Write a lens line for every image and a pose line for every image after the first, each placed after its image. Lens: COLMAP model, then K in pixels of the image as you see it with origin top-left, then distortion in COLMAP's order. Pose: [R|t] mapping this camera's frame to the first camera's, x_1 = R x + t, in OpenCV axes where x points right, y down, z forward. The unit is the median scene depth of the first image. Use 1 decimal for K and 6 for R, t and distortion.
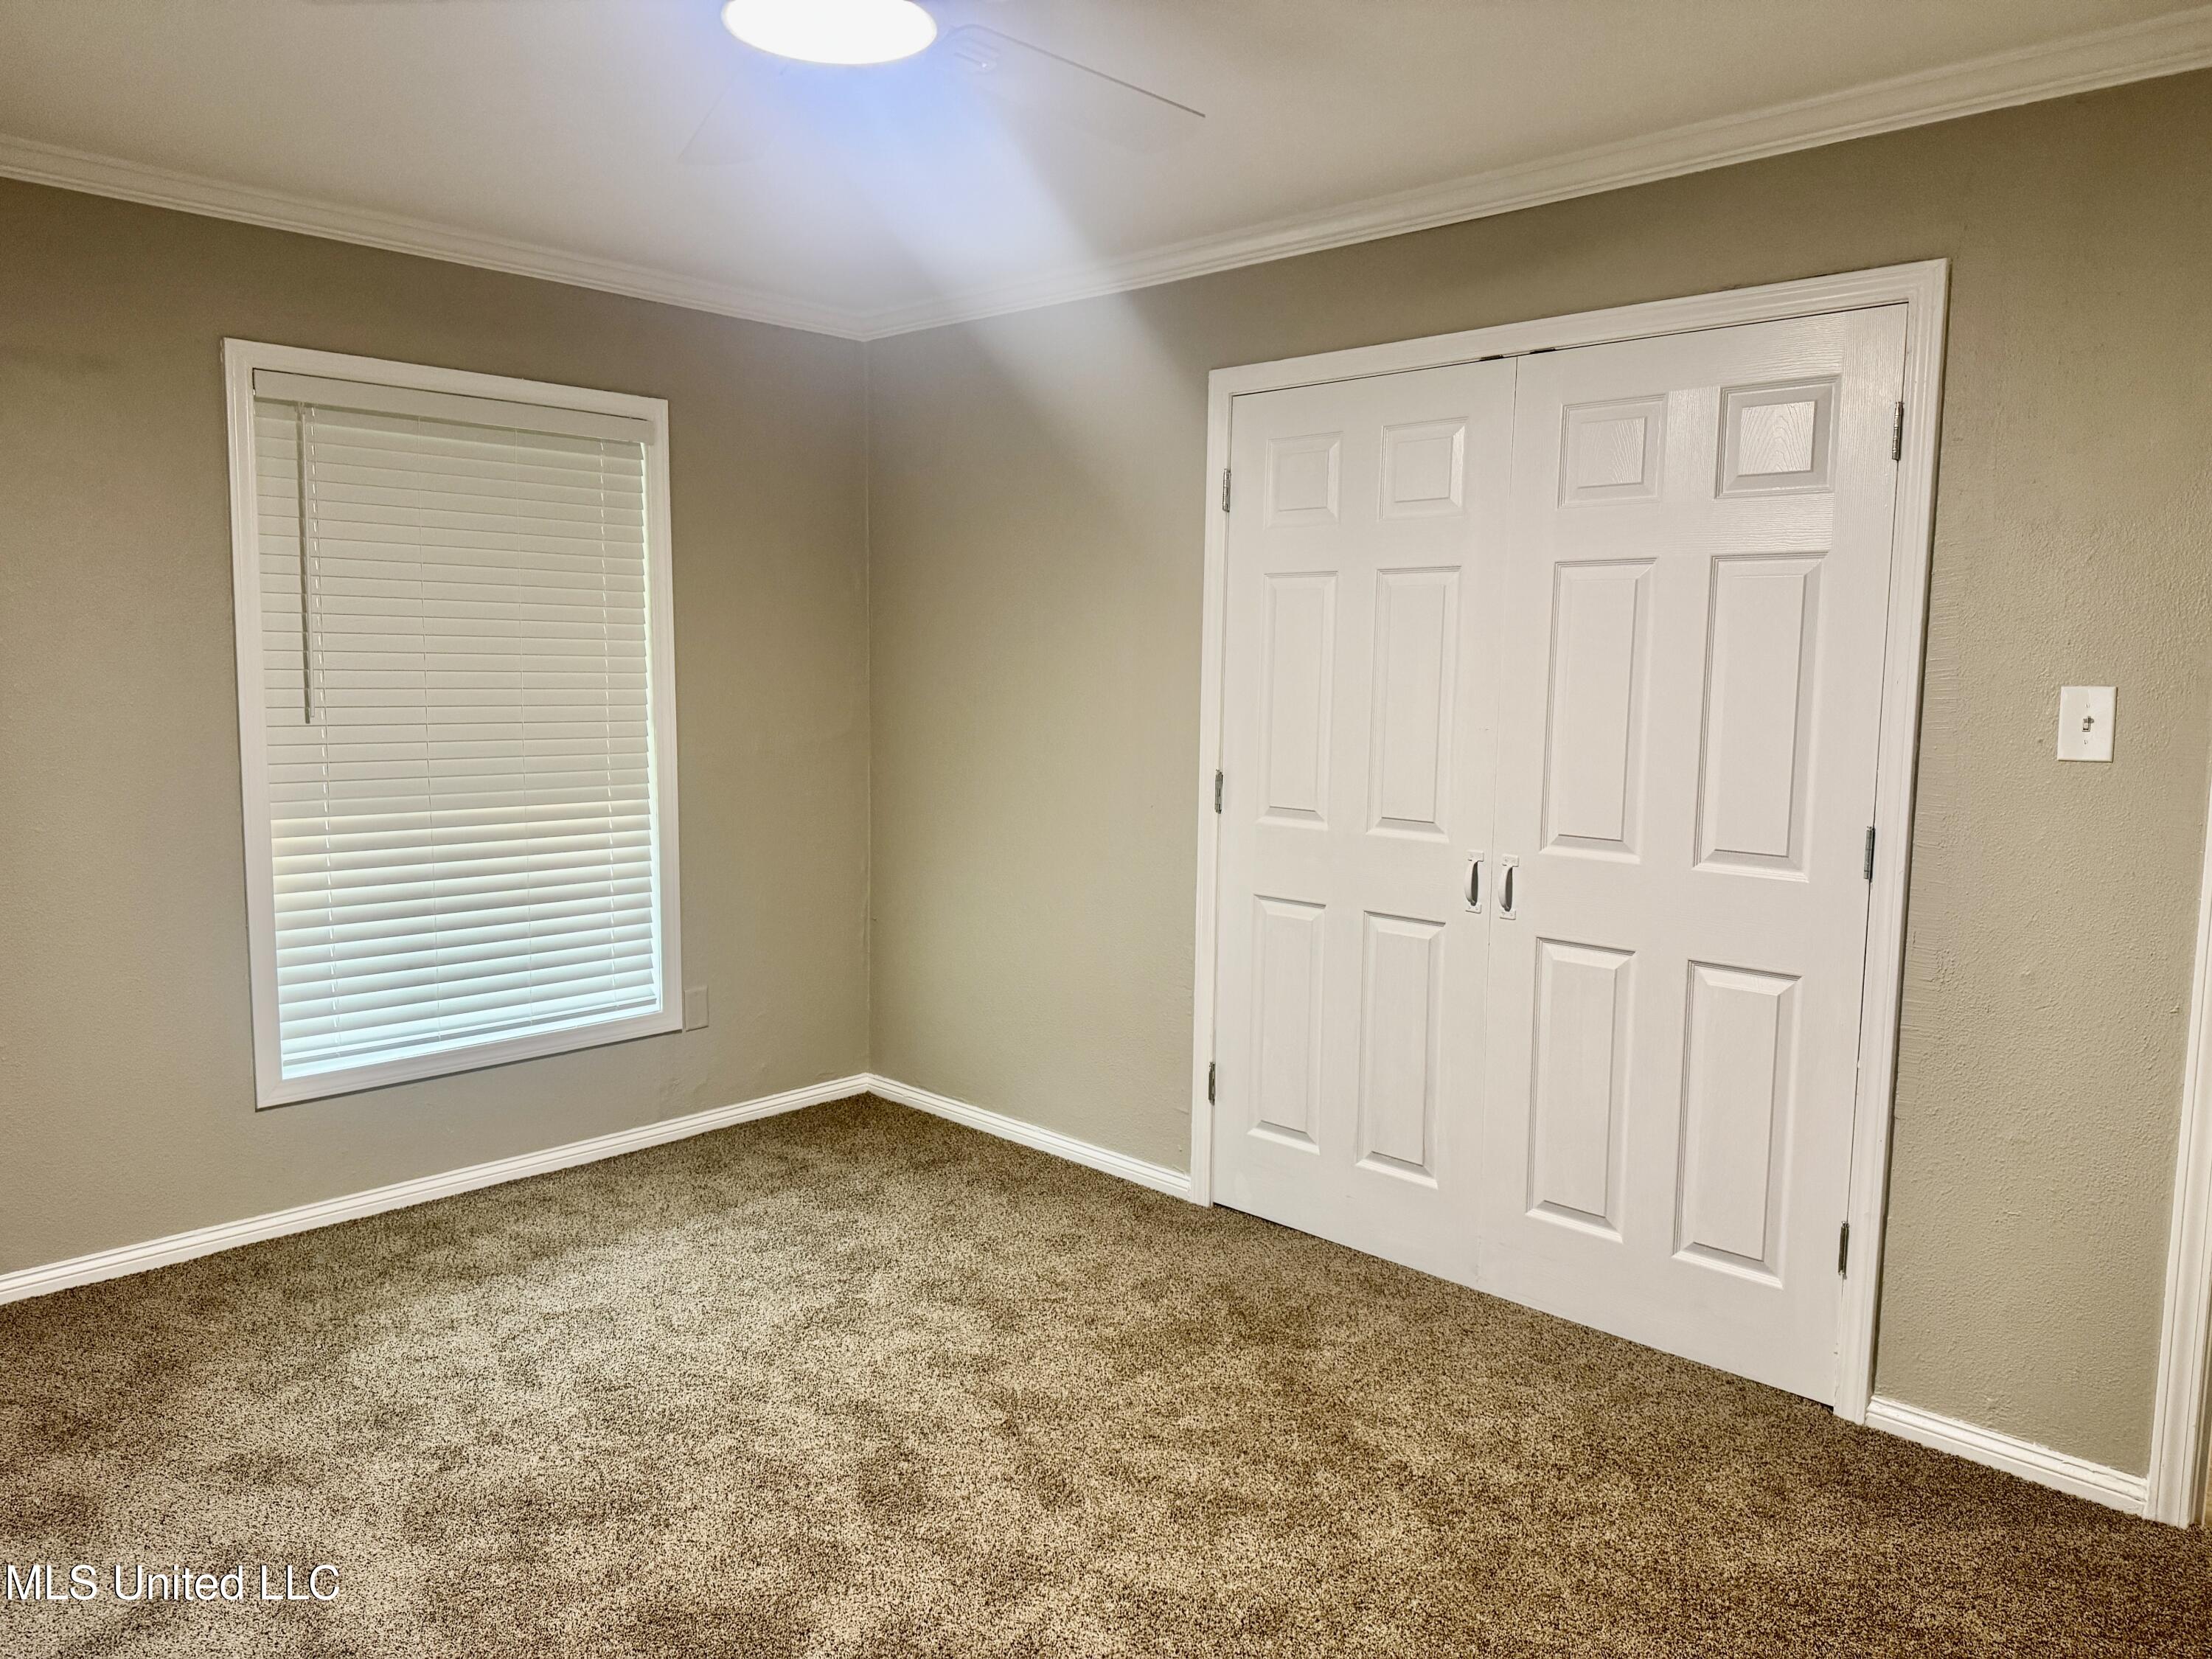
lens RADIAL K [[1551.5, 0, 1119.7], [0, 1551.5, 815.8], [0, 0, 1]] dist [0.057818, -0.074591]
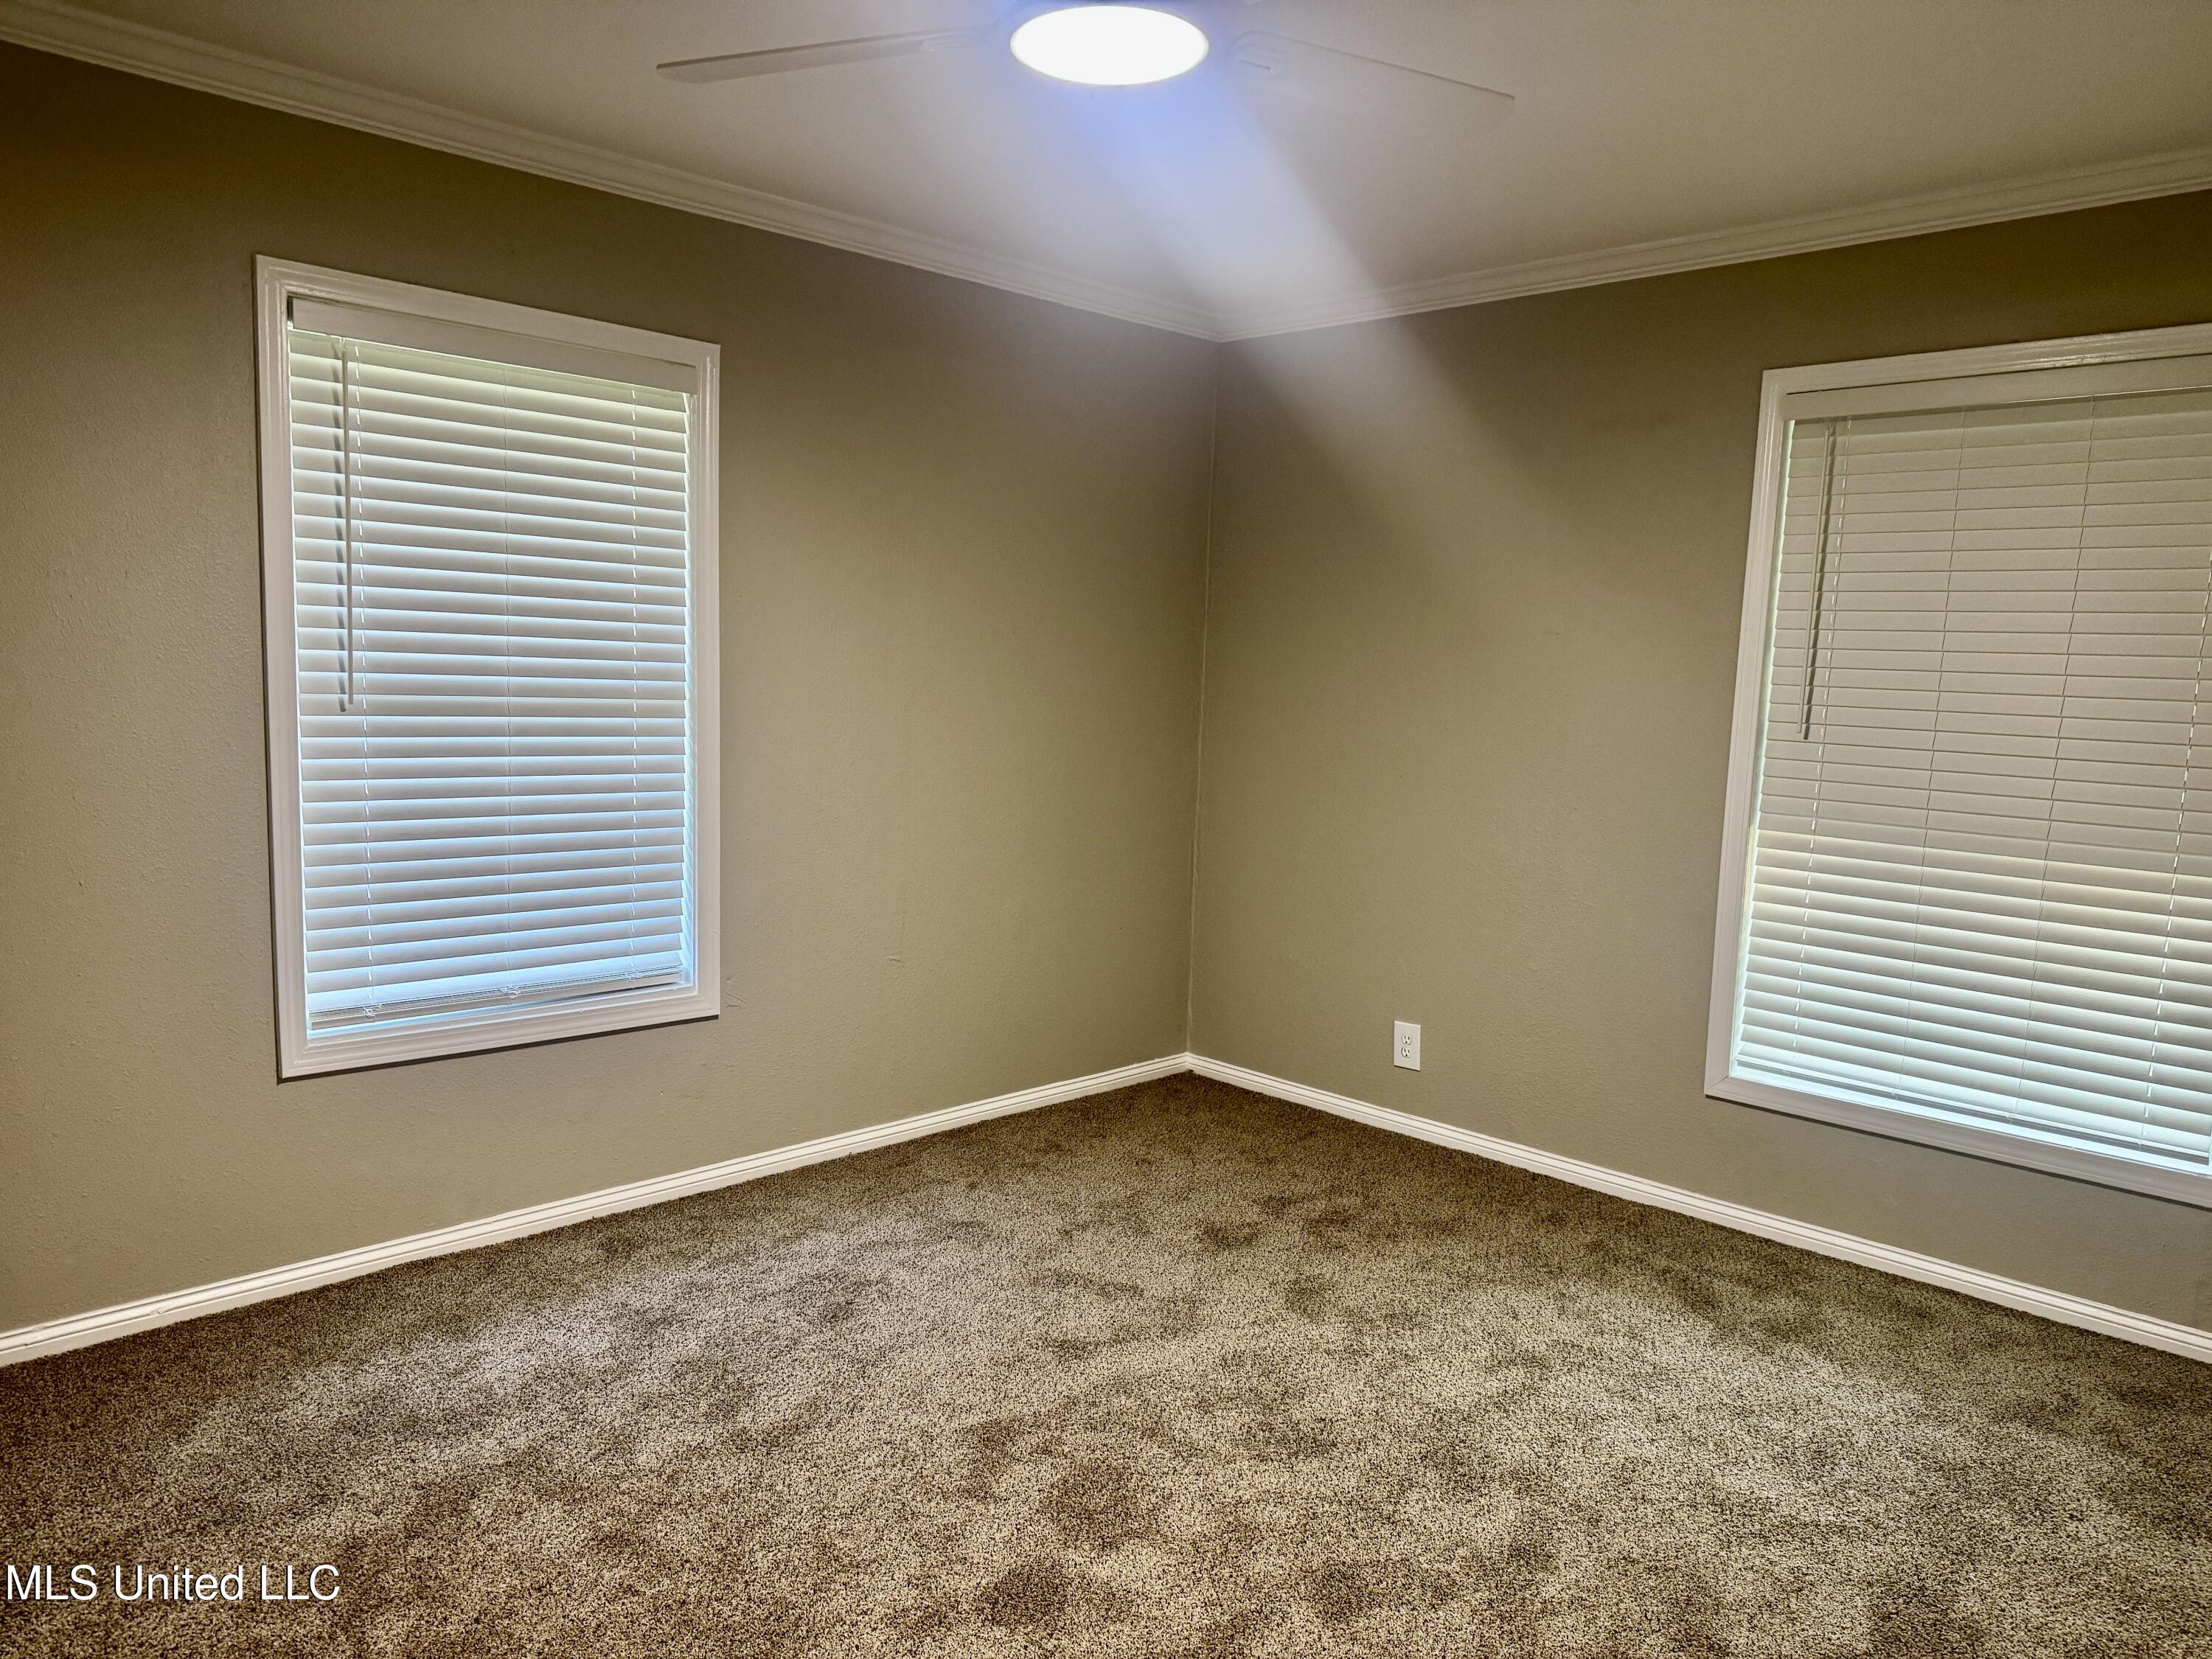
lens RADIAL K [[1551.5, 0, 1120.5], [0, 1551.5, 831.6], [0, 0, 1]] dist [0.057818, -0.074591]
pose [[-0.018795, 0.100165, -0.994793, 0.499628], [-0.135521, 0.985531, 0.101793, -0.043629], [0.990596, 0.136729, -0.004948, 0.587361]]
